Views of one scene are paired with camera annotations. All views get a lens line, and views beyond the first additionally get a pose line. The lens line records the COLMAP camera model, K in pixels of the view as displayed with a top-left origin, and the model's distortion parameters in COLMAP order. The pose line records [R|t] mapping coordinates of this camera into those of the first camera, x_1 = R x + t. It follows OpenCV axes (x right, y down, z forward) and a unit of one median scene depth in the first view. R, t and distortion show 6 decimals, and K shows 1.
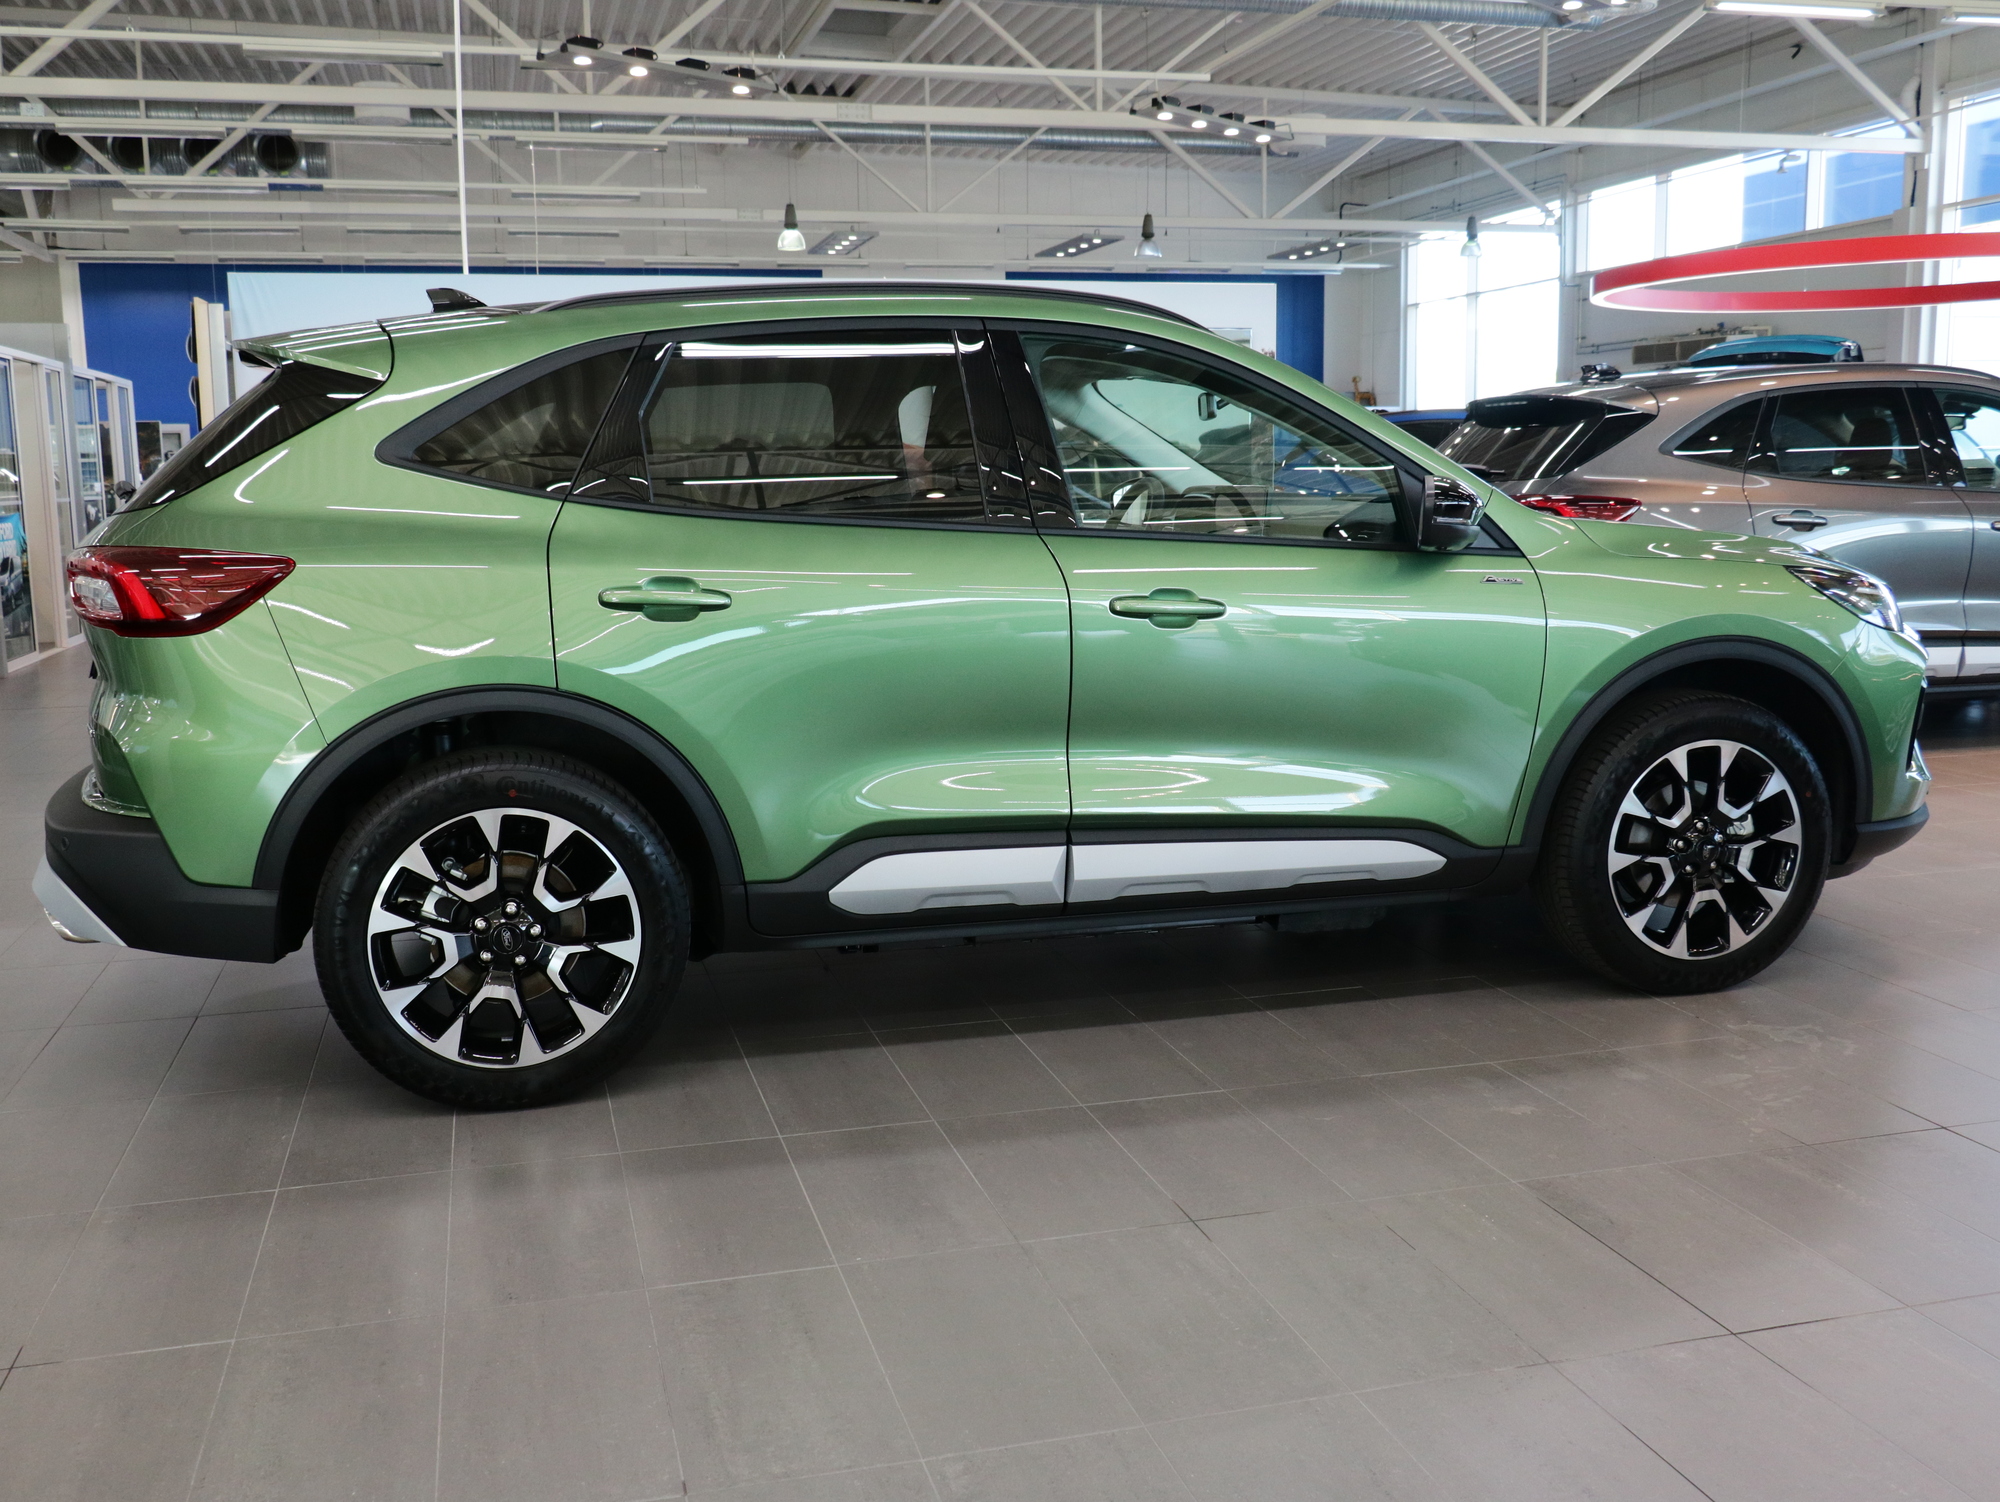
lens RADIAL K [[1875.5, 0, 1000.0], [0, 1875.5, 751.0], [0, 0, 1]] dist [-0.007276, 0.003768]
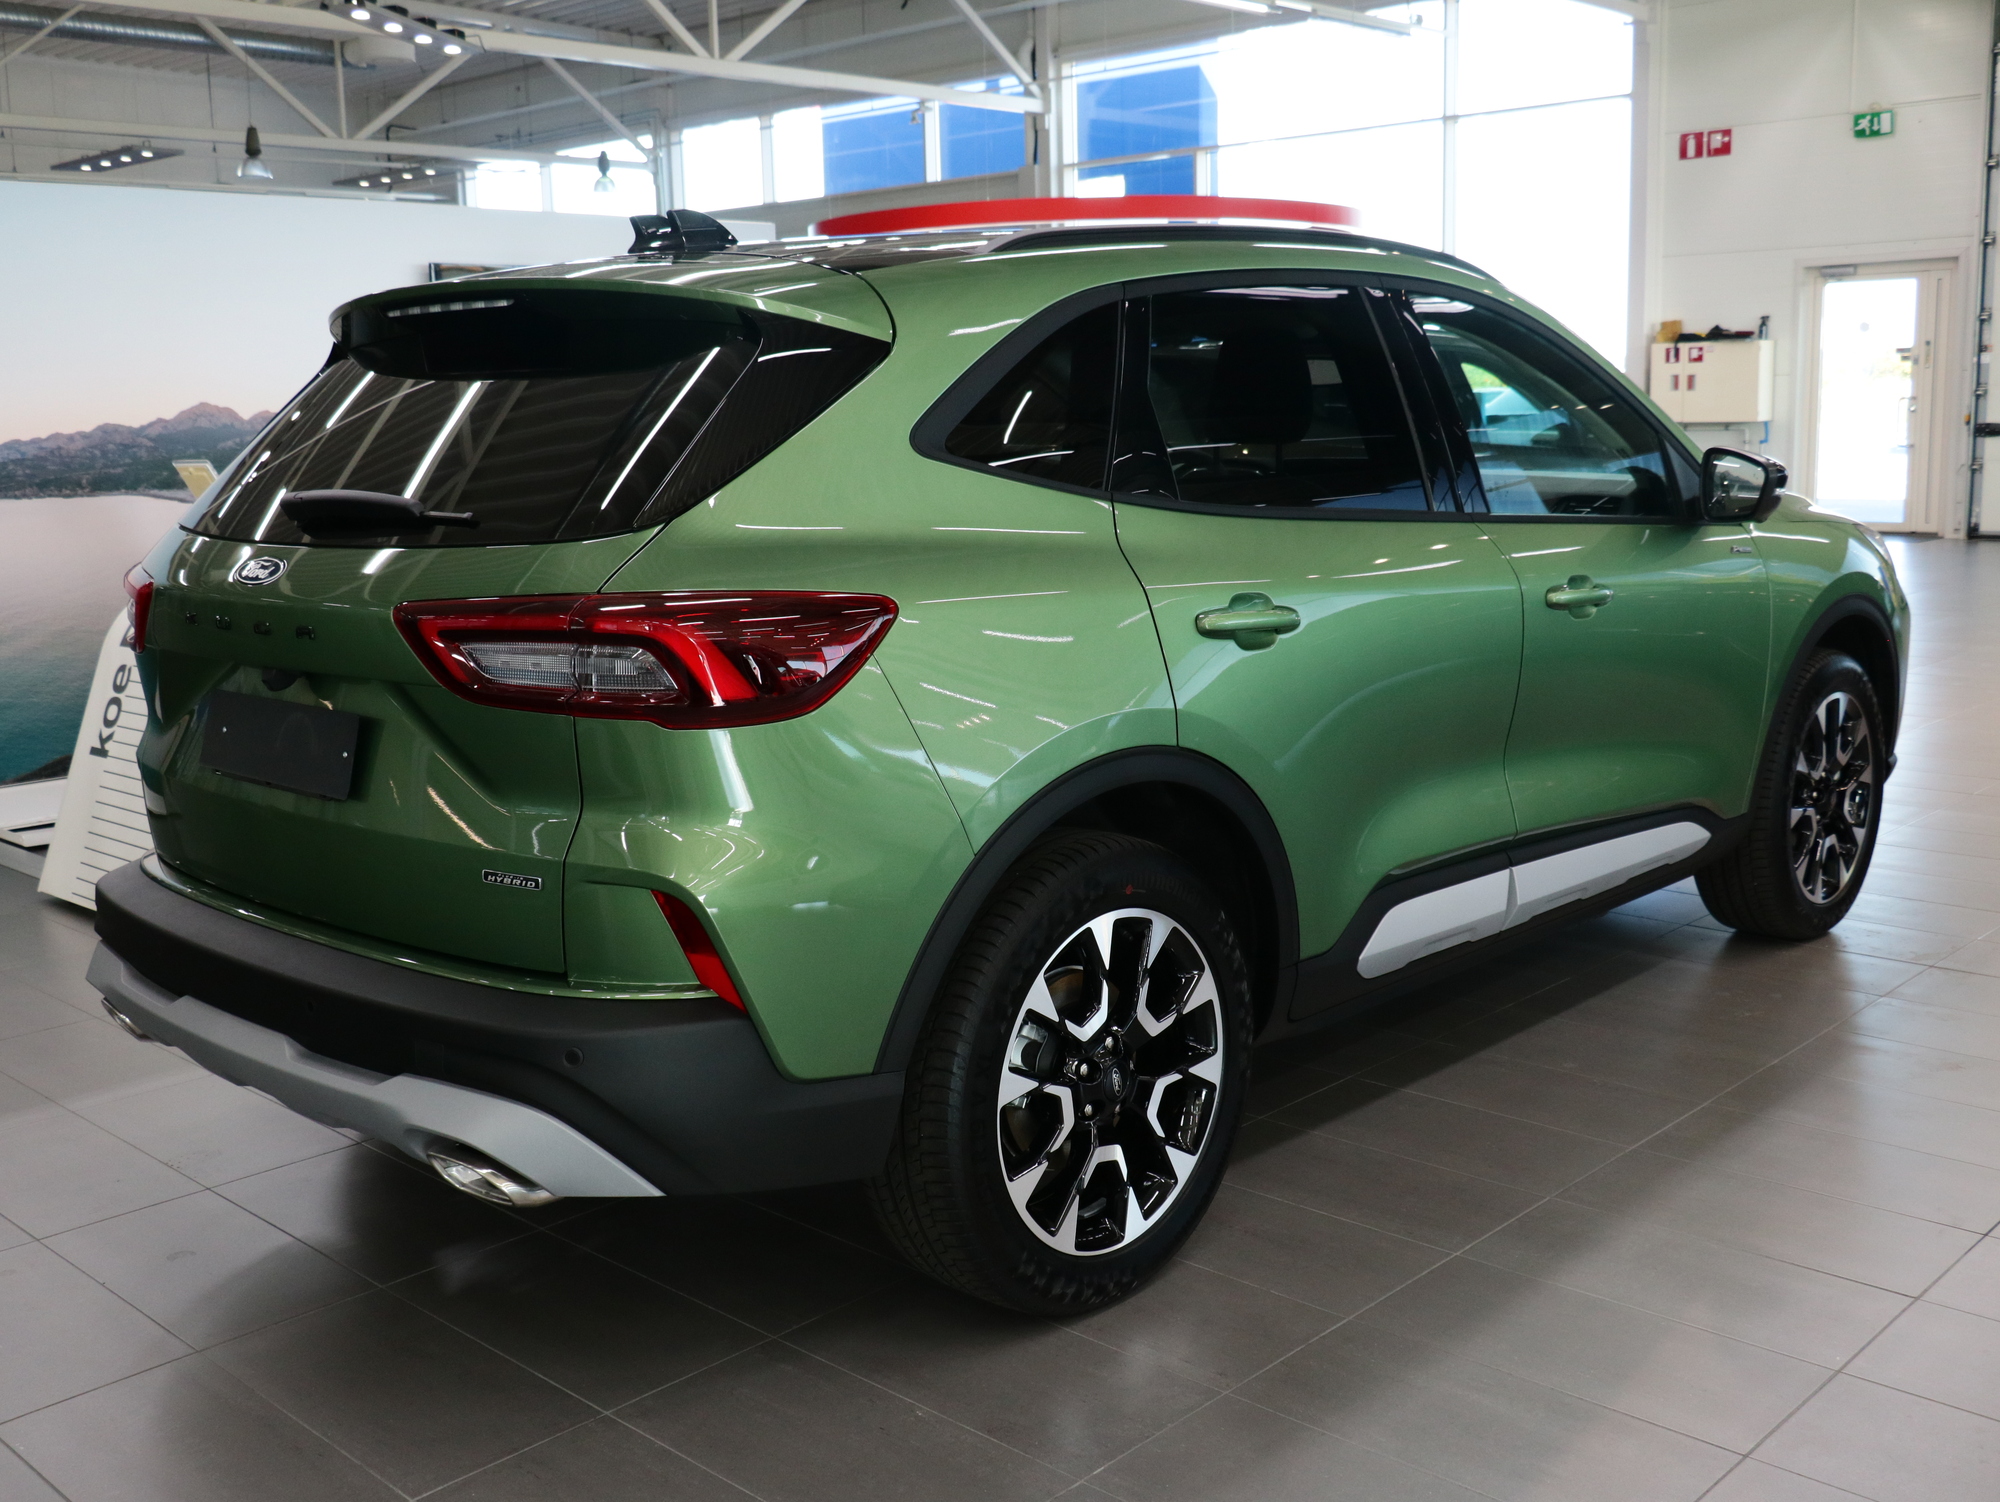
lens RADIAL K [[2013.0, 0, 1000.0], [0, 2013.0, 751.0], [0, 0, 1]] dist [-0.017501, -0.015119]
pose [[0.850990, -0.096545, 0.516231, -0.144760], [0.088927, 0.995253, 0.039539, -0.014171], [-0.517598, 0.012259, 0.855536, 0.066252]]
